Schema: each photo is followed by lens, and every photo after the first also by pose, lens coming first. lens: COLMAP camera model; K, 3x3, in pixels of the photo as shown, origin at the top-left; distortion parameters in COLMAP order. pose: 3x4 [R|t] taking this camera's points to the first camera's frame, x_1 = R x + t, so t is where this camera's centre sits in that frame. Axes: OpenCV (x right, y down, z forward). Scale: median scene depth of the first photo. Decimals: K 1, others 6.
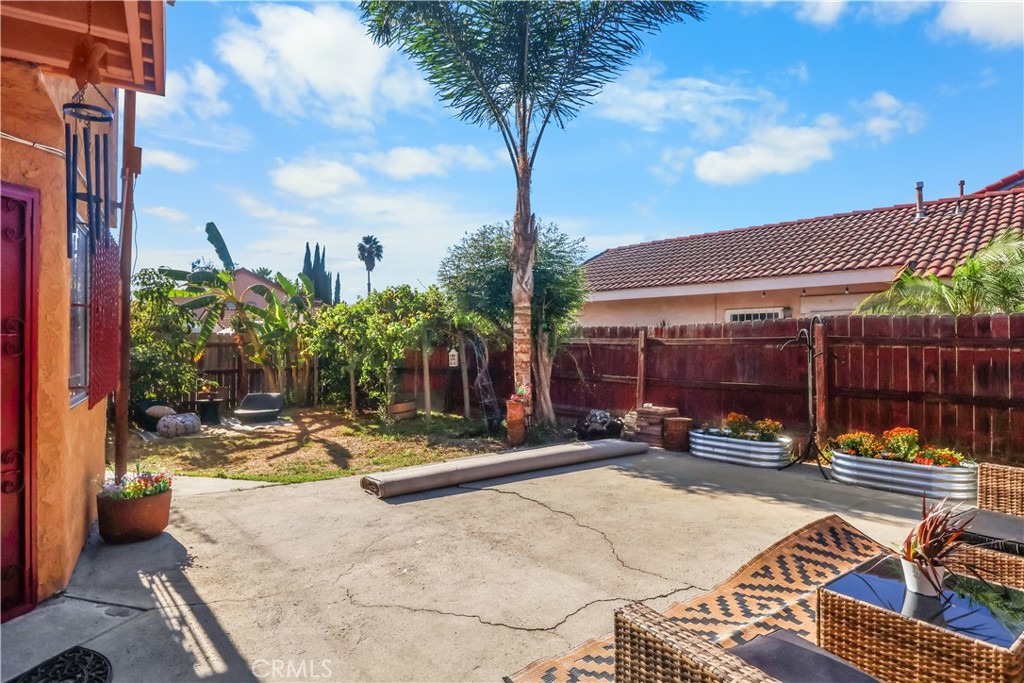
lens RADIAL K [[562.5, 0, 513.2], [0, 562.5, 336.6], [0, 0, 1]] dist [0.008575, -0.011636]
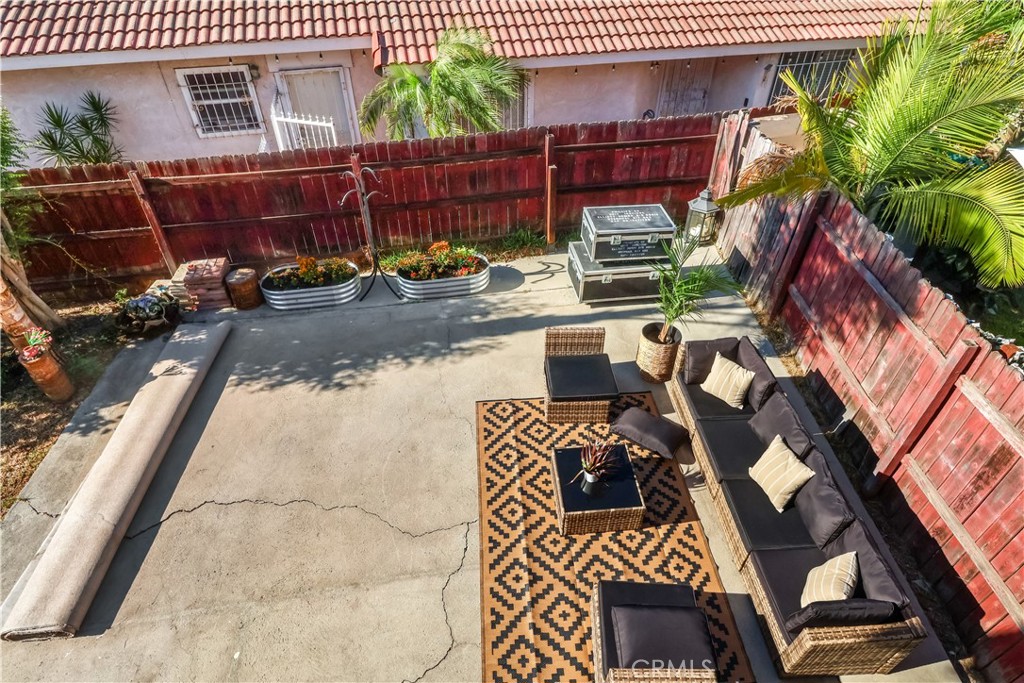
lens RADIAL K [[562.5, 0, 513.2], [0, 562.5, 336.6], [0, 0, 1]] dist [0.008575, -0.011636]
pose [[0.521714, -0.540040, 0.660433, -0.228647], [-0.013528, 0.768803, 0.639342, -0.609102], [-0.853013, -0.342488, 0.393789, 0.333747]]
